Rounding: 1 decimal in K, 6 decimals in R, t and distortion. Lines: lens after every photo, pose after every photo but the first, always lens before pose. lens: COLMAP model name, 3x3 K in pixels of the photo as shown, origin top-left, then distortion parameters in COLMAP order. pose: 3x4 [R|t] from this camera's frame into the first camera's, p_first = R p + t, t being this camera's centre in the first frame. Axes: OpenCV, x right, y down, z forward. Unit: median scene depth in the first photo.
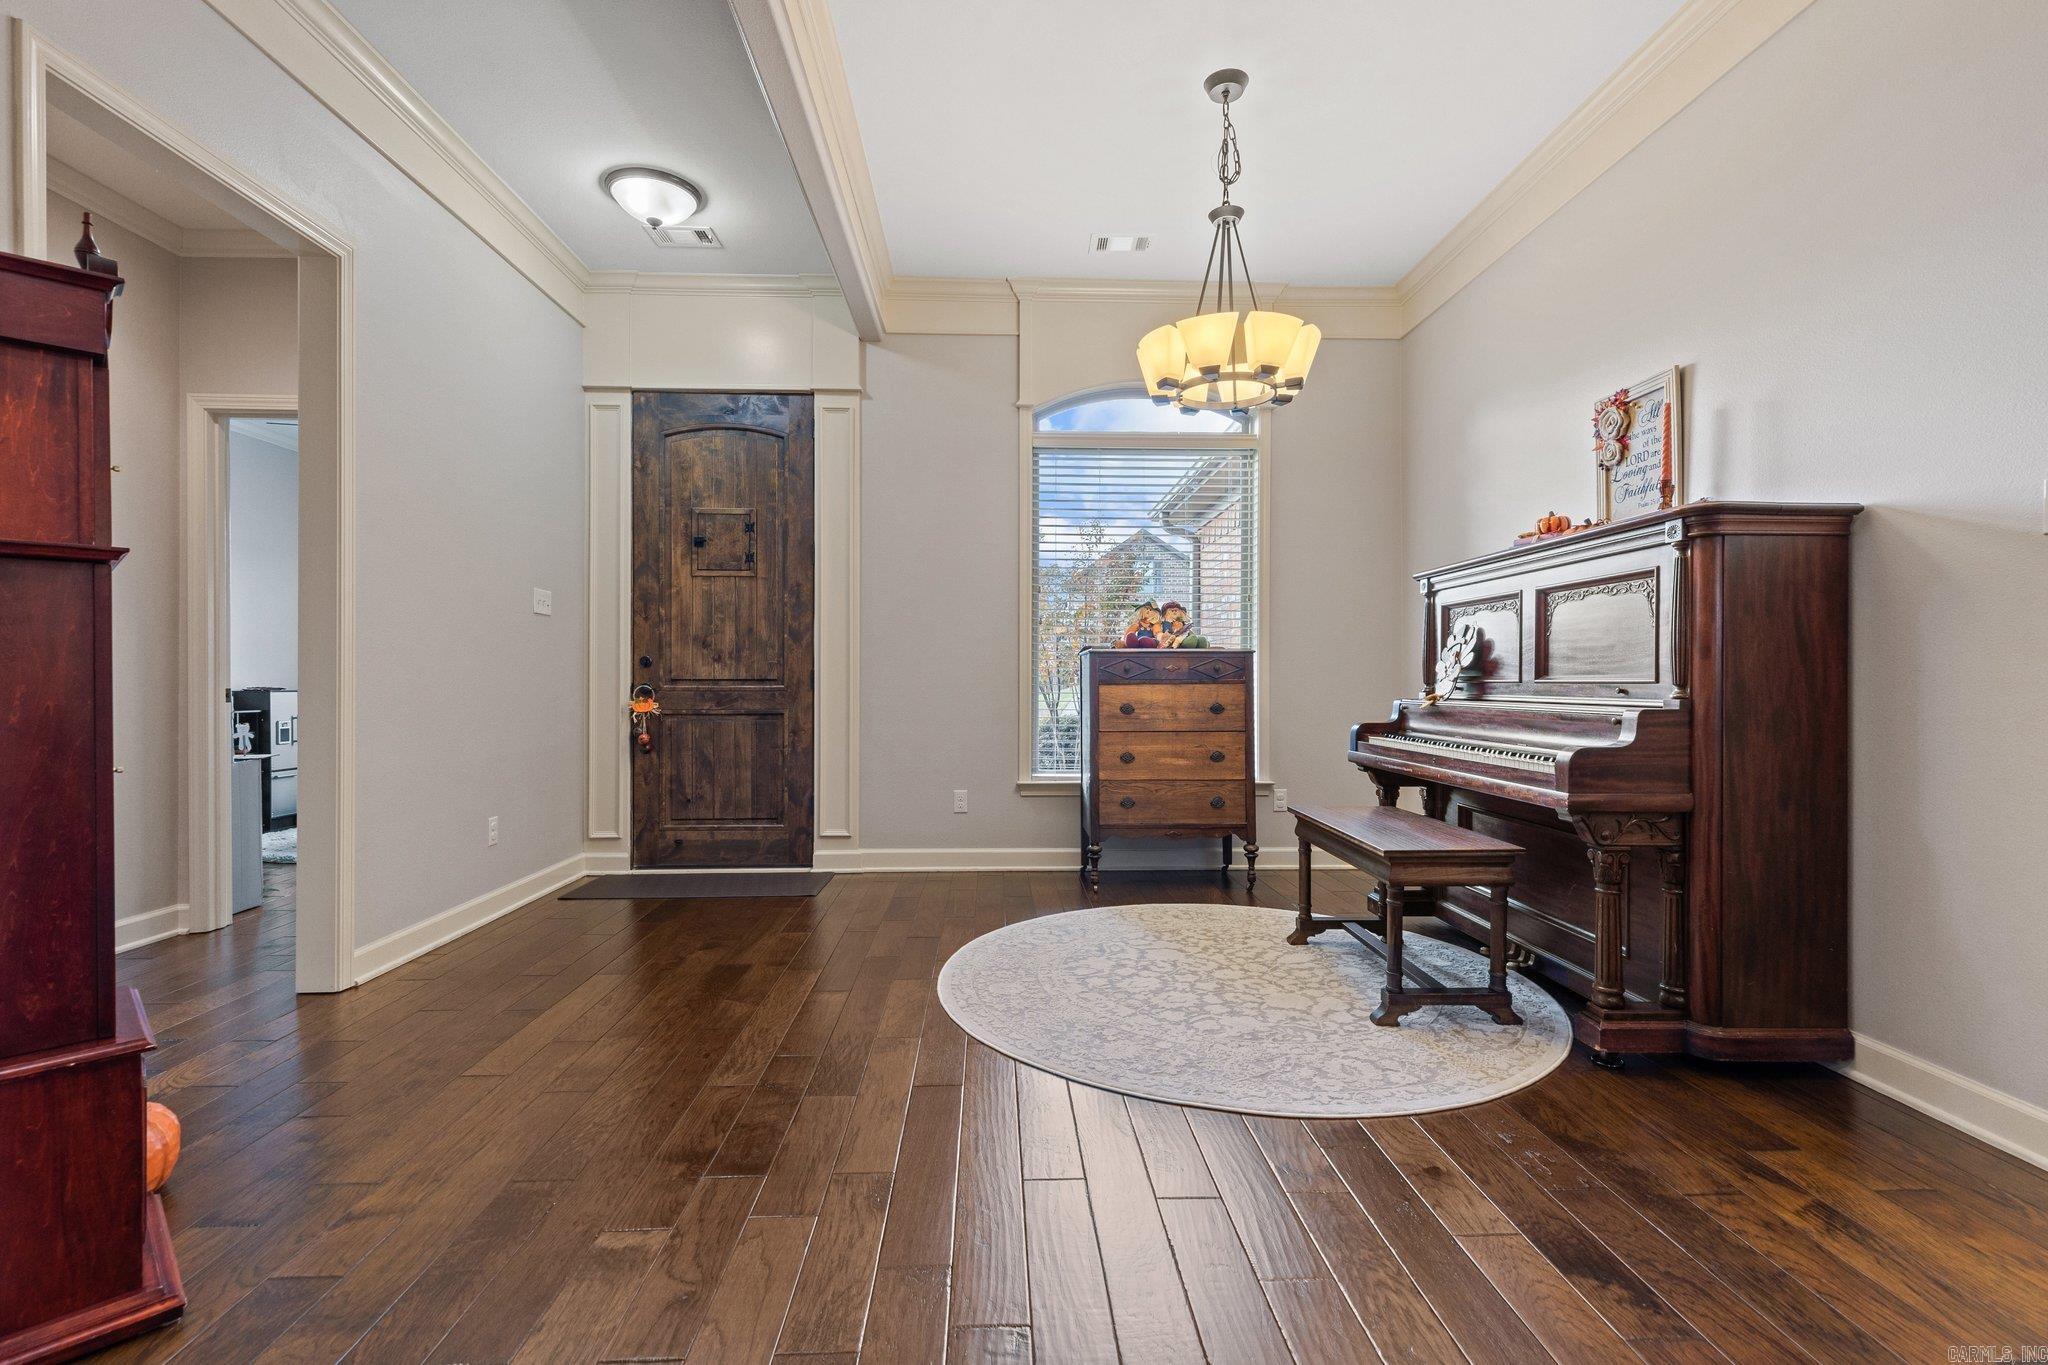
lens RADIAL K [[927.2, 0, 1016.2], [0, 927.2, 674.7], [0, 0, 1]] dist [0.005408, -0.000564]
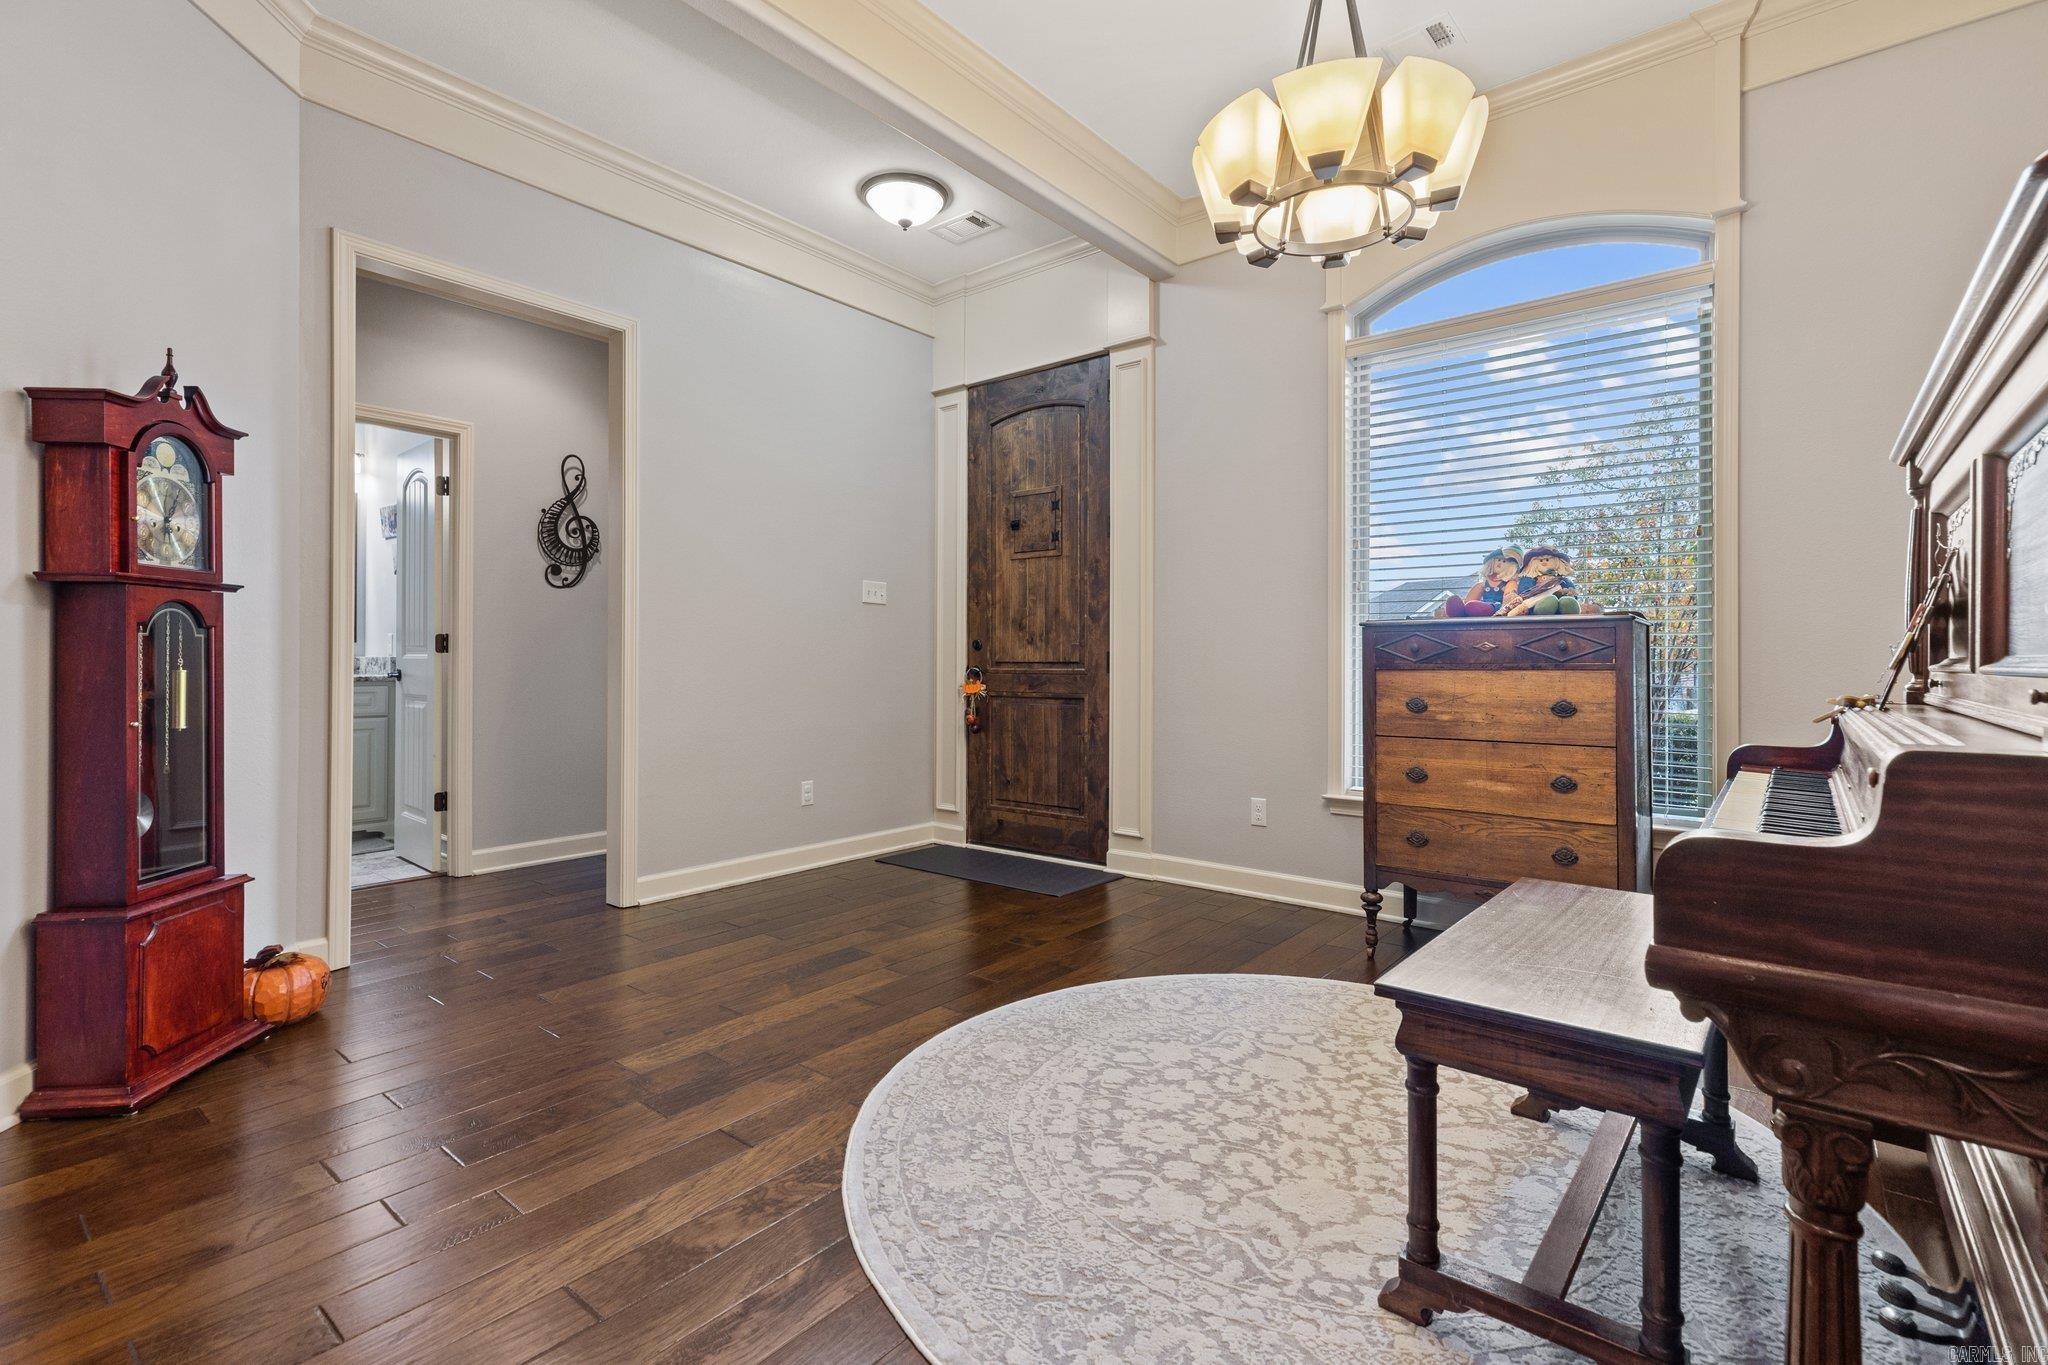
lens RADIAL K [[927.2, 0, 1029.4], [0, 927.2, 653.0], [0, 0, 1]] dist [0.005408, -0.000564]
pose [[0.755214, -0.005090, -0.655458, 0.340960], [0.002530, 0.999985, -0.004851, 0.000099], [0.655473, 0.002005, 0.755216, 0.263836]]
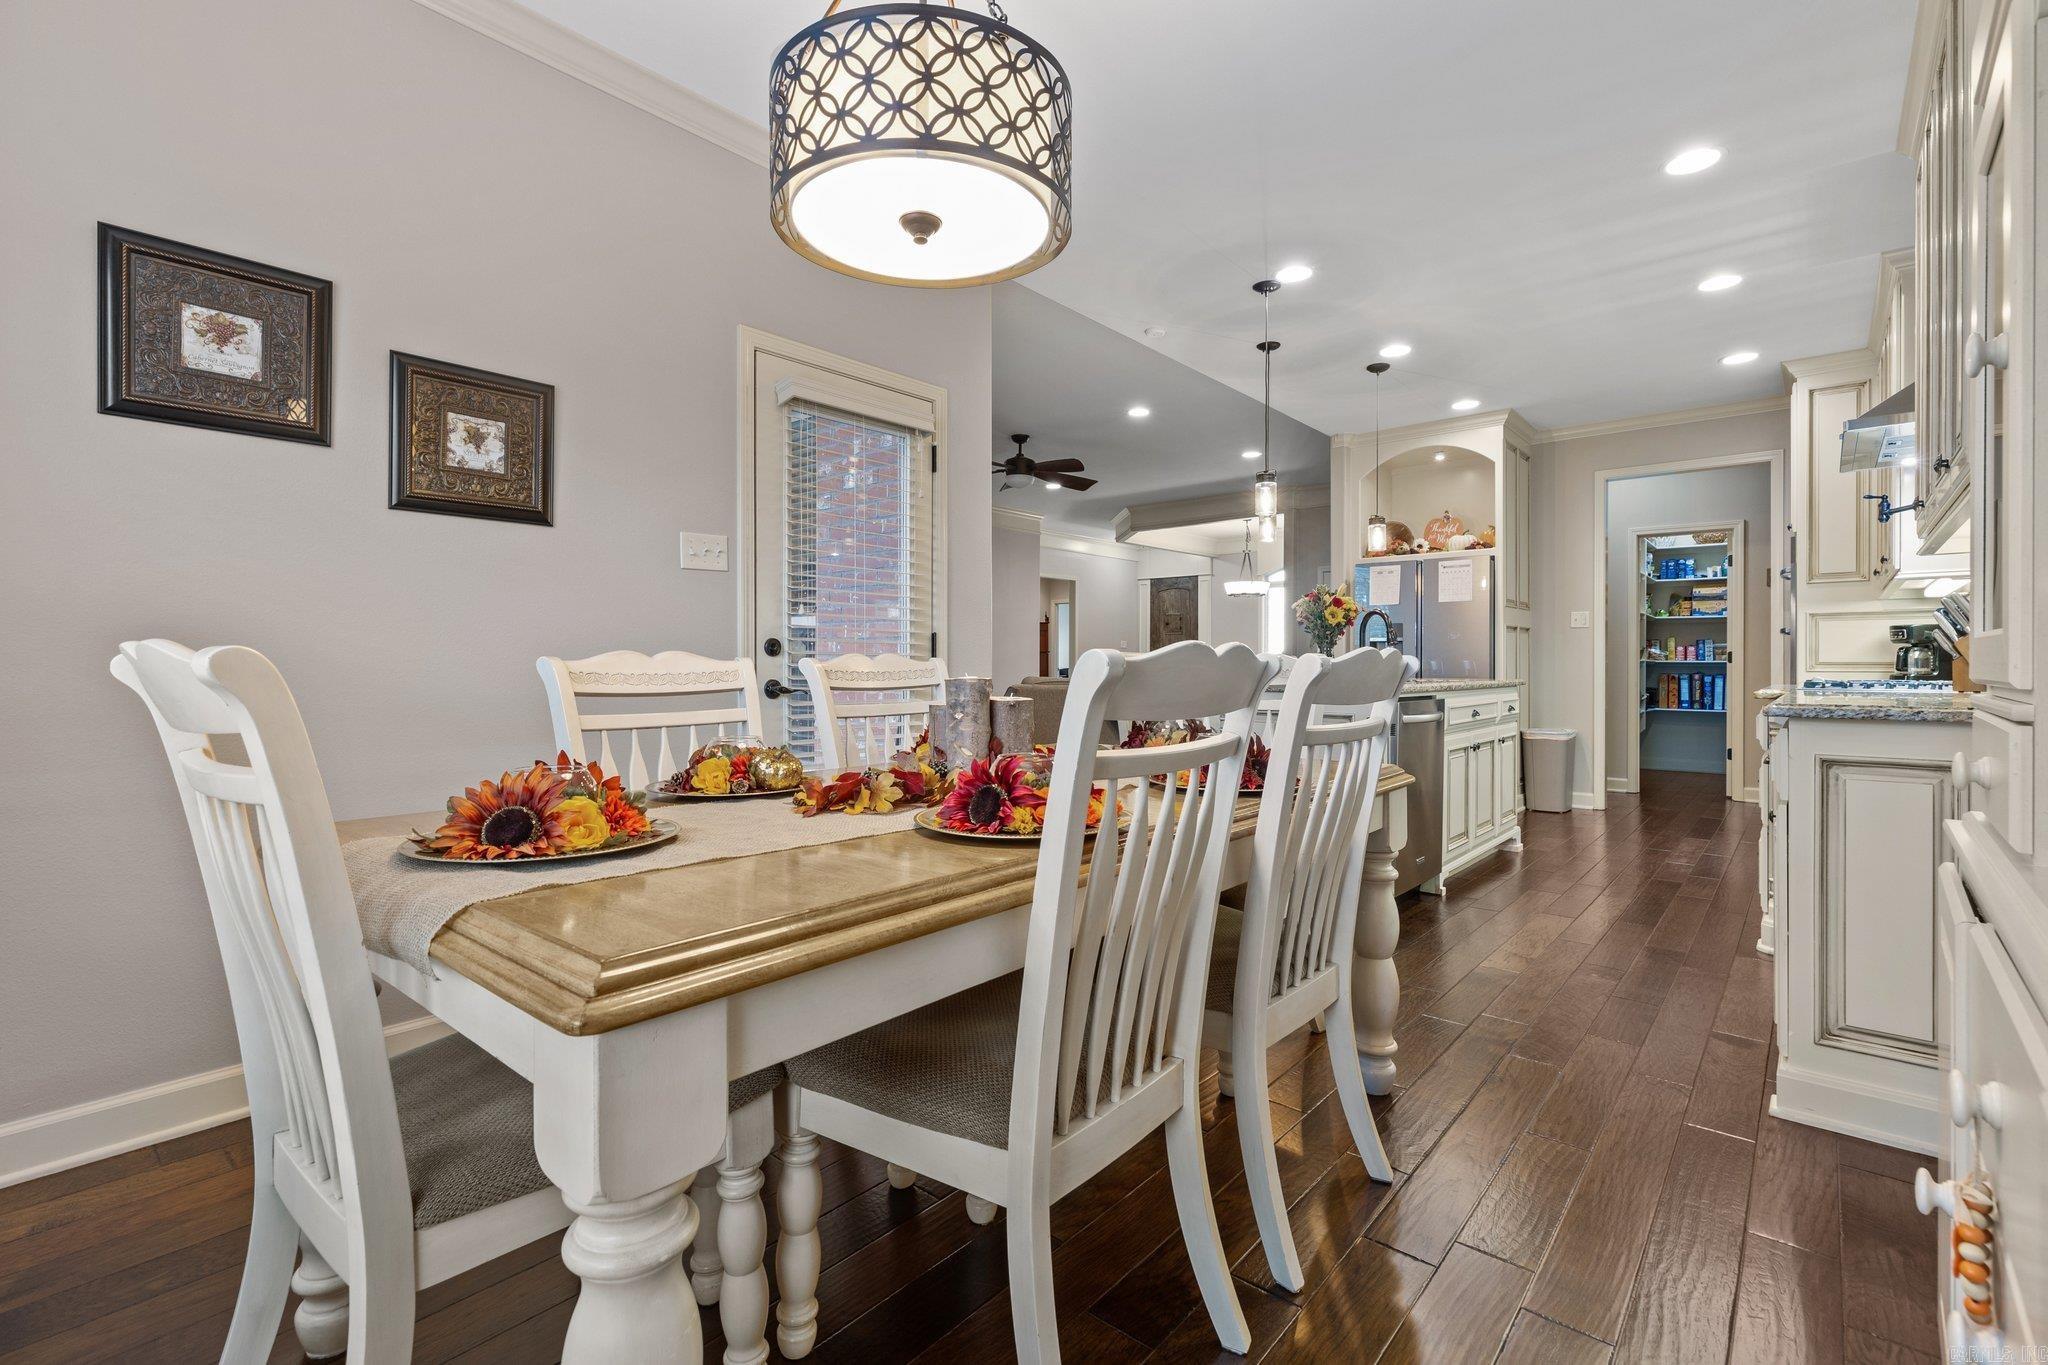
lens RADIAL K [[927.2, 0, 1019.8], [0, 927.2, 664.0], [0, 0, 1]] dist [0.005408, -0.000564]
pose [[0.735377, -0.000288, -0.677658, 1.556905], [0.001208, 0.999999, 0.000886, -0.006348], [0.677657, -0.001470, 0.735377, -1.835983]]
